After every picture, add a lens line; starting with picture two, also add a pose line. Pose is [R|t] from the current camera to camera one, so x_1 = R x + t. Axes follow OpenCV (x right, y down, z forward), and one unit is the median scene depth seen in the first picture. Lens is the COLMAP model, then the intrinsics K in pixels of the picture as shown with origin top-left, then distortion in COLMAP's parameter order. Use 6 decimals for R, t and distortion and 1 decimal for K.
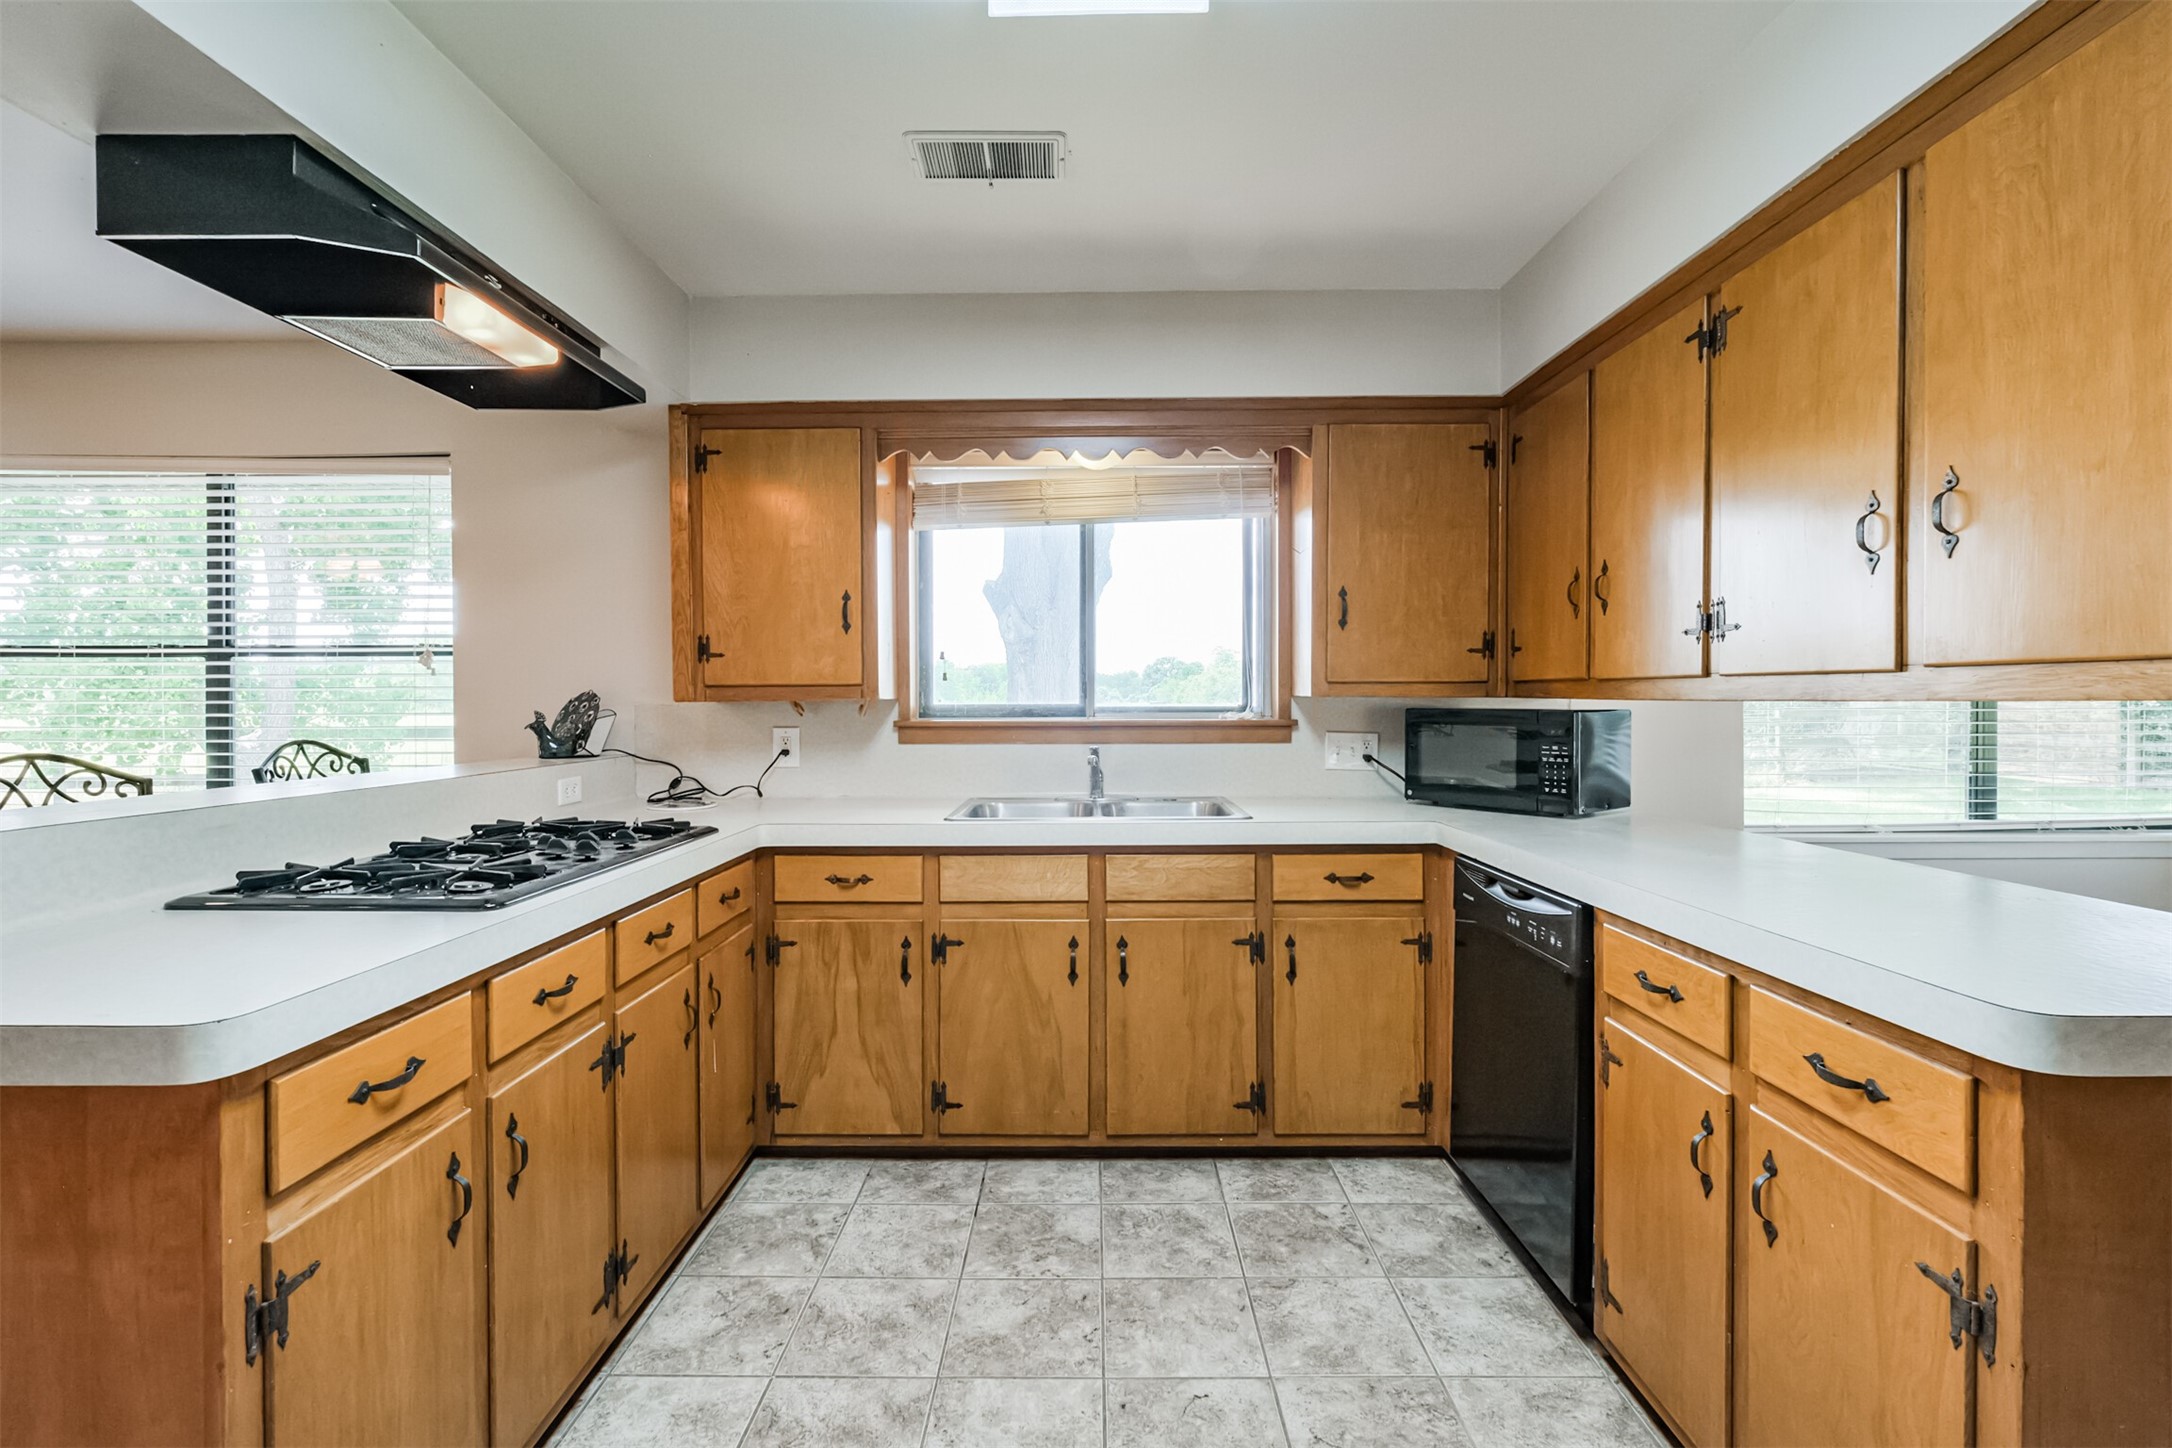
lens RADIAL K [[944.2, 0, 1066.9], [0, 944.2, 707.2], [0, 0, 1]] dist [0.012785, -0.002474]
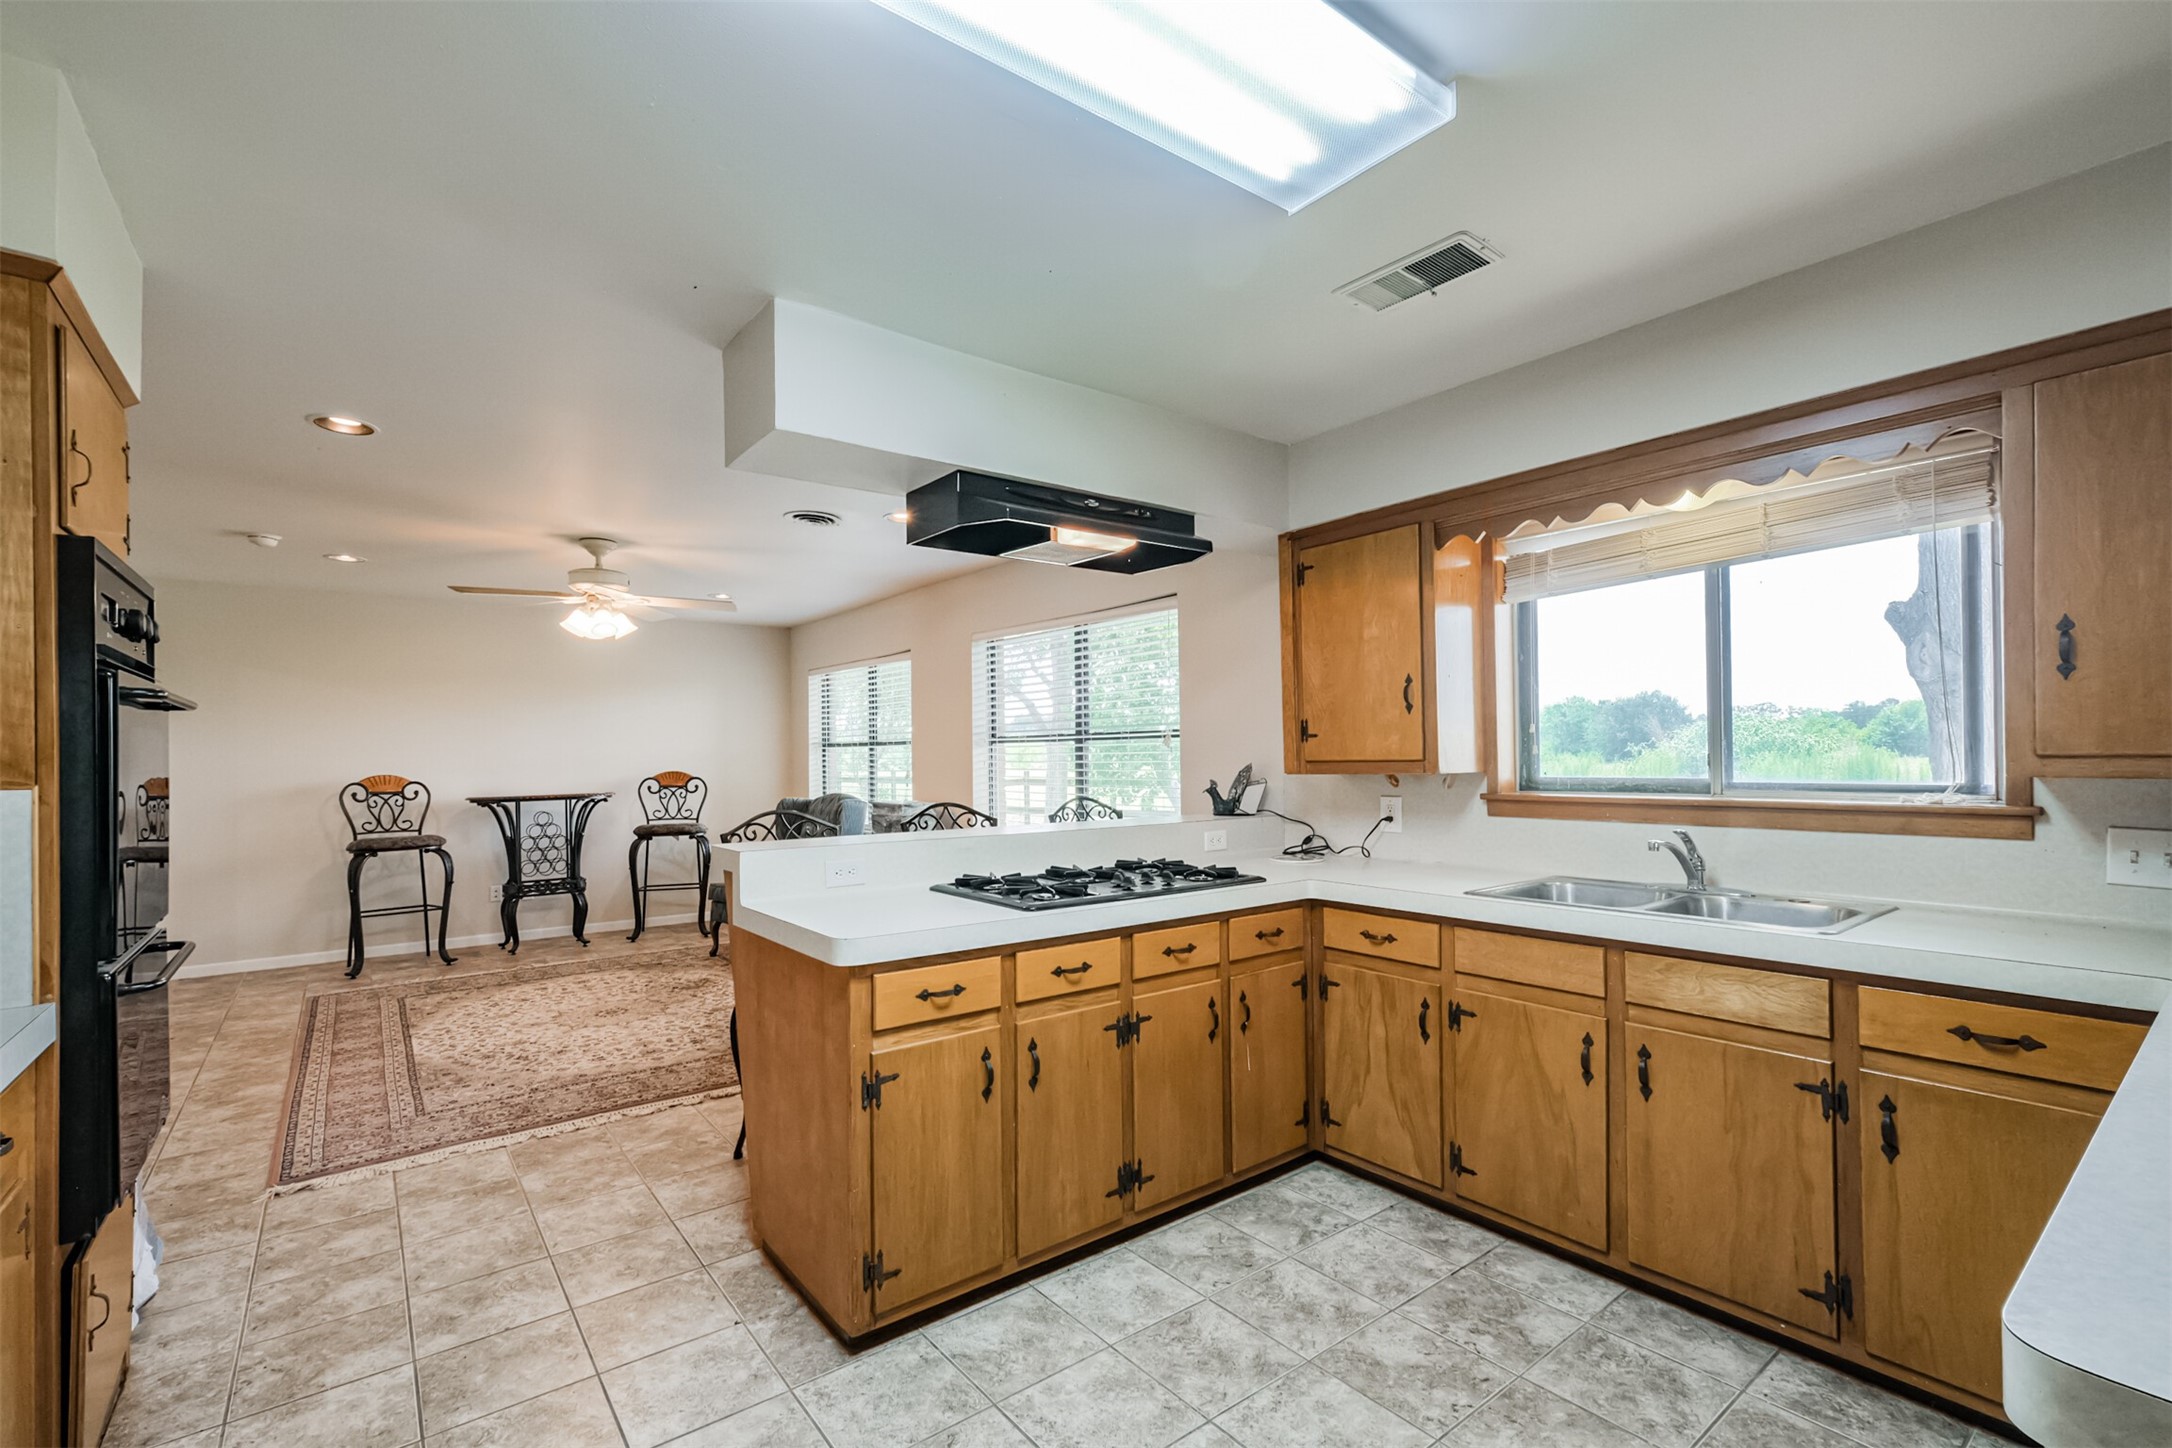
lens RADIAL K [[944.2, 0, 1088.5], [0, 944.2, 752.6], [0, 0, 1]] dist [0.012785, -0.002474]
pose [[0.636925, -0.007211, -0.770892, 0.414344], [0.001652, 0.999967, -0.007988, -0.027261], [0.770924, 0.003814, 0.636916, 0.024083]]
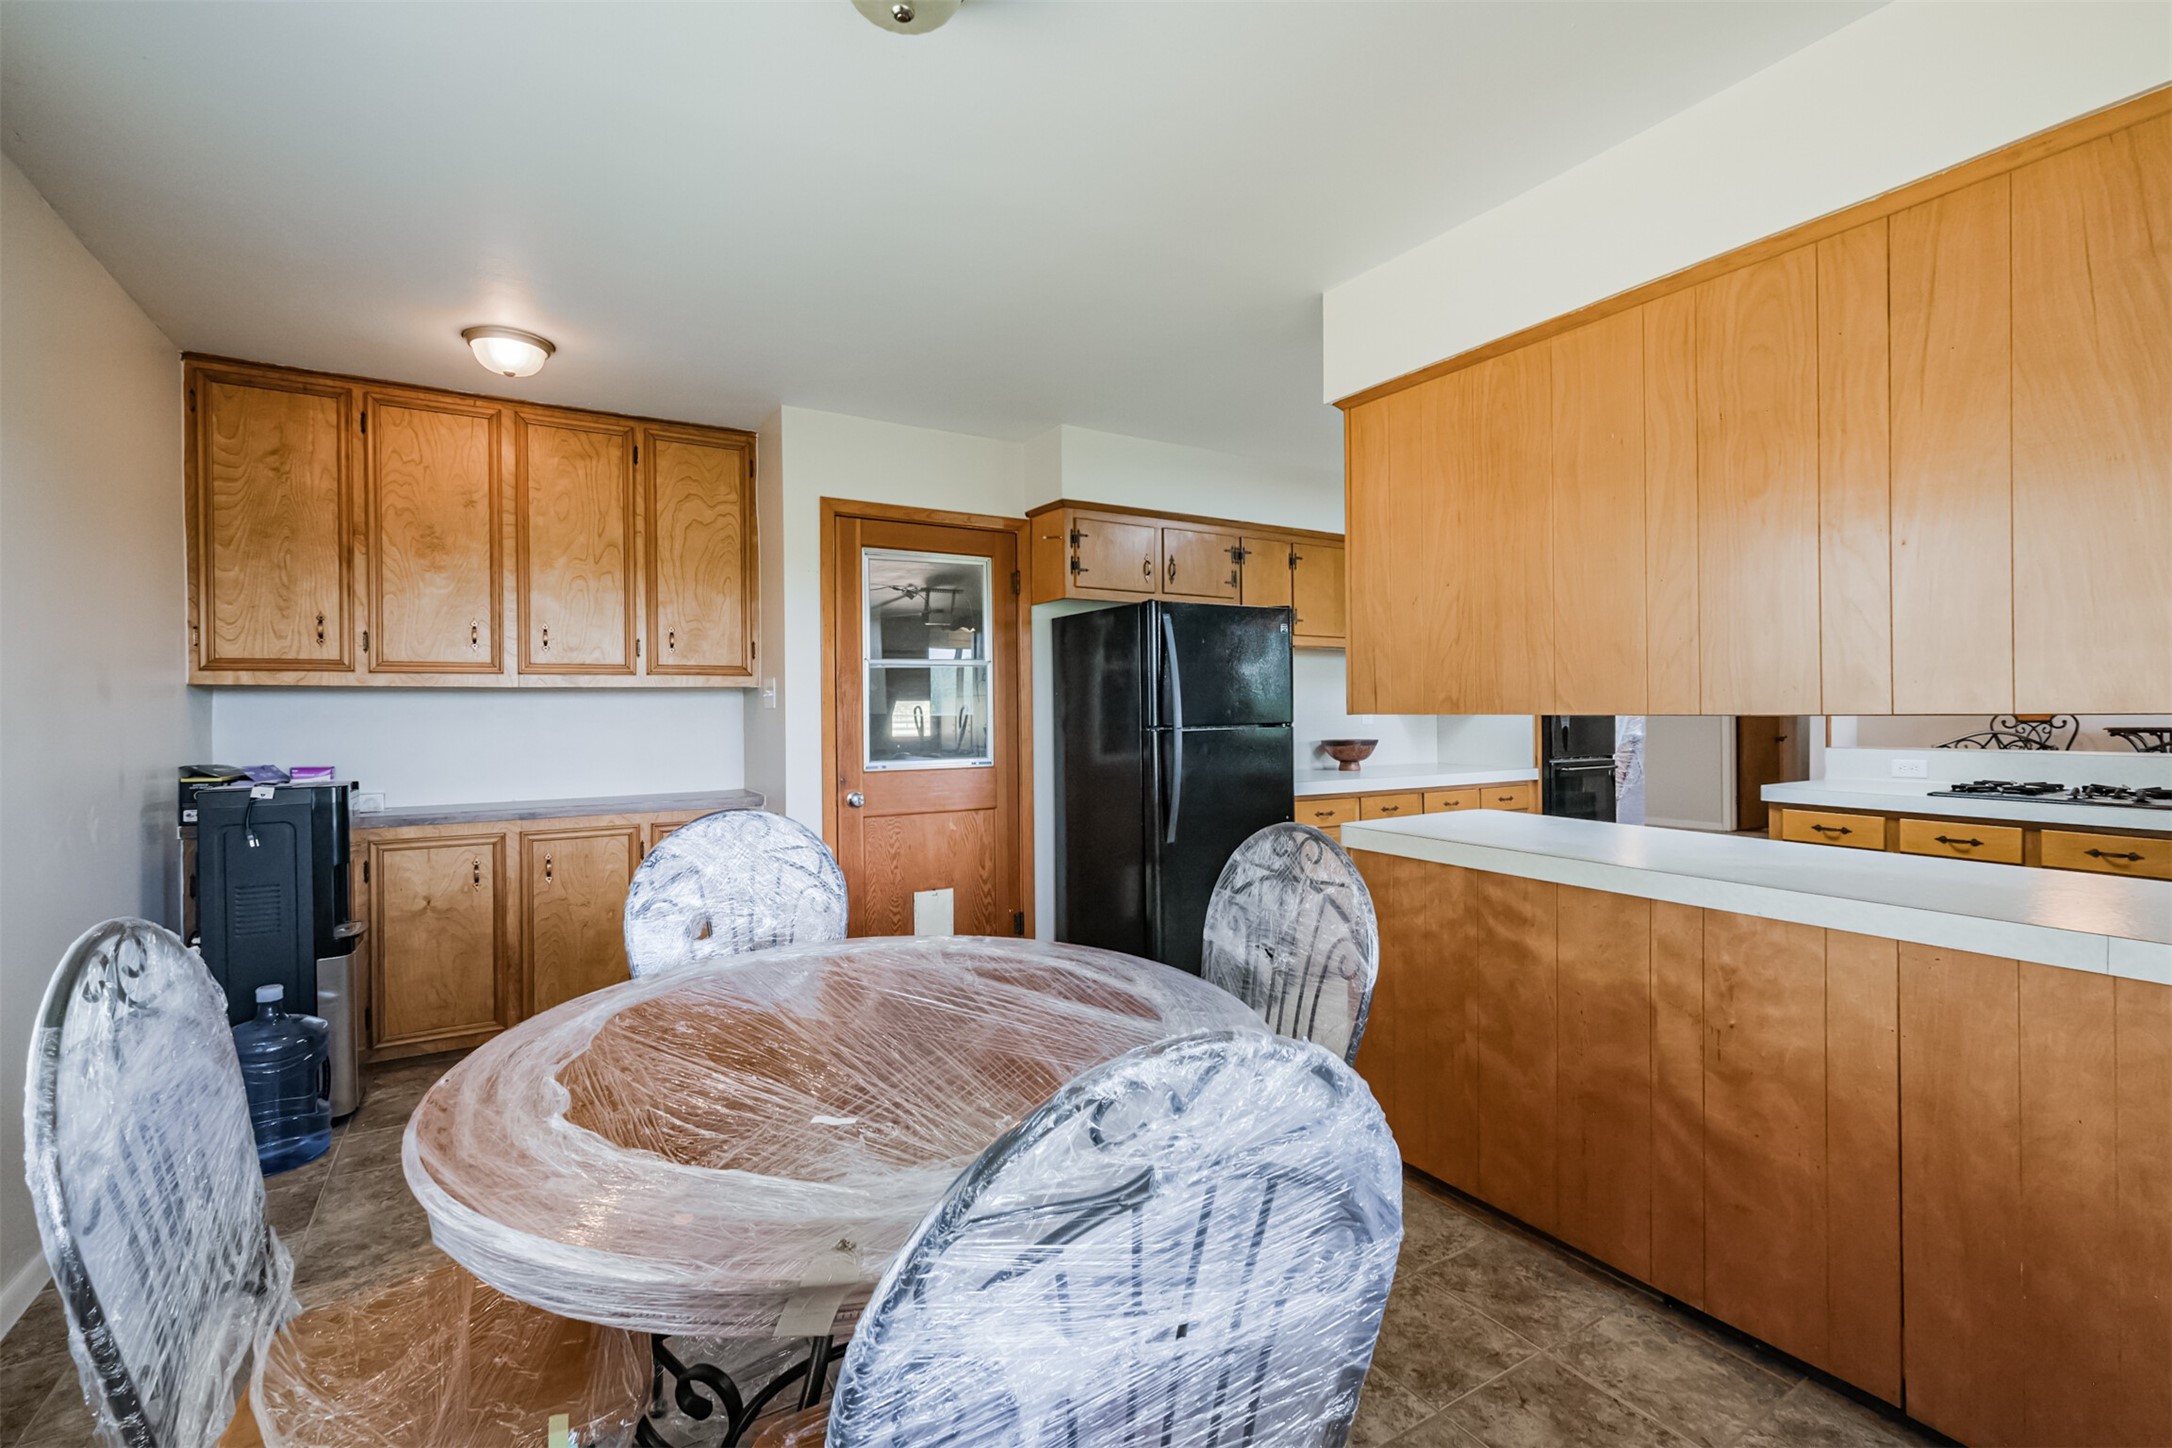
lens RADIAL K [[944.2, 0, 1088.7], [0, 944.2, 723.9], [0, 0, 1]] dist [0.012785, -0.002474]
pose [[-0.841118, 0.015908, -0.540617, 1.366859], [0.005262, 0.999761, 0.021232, -0.015035], [0.540826, 0.015014, -0.841001, 1.075297]]
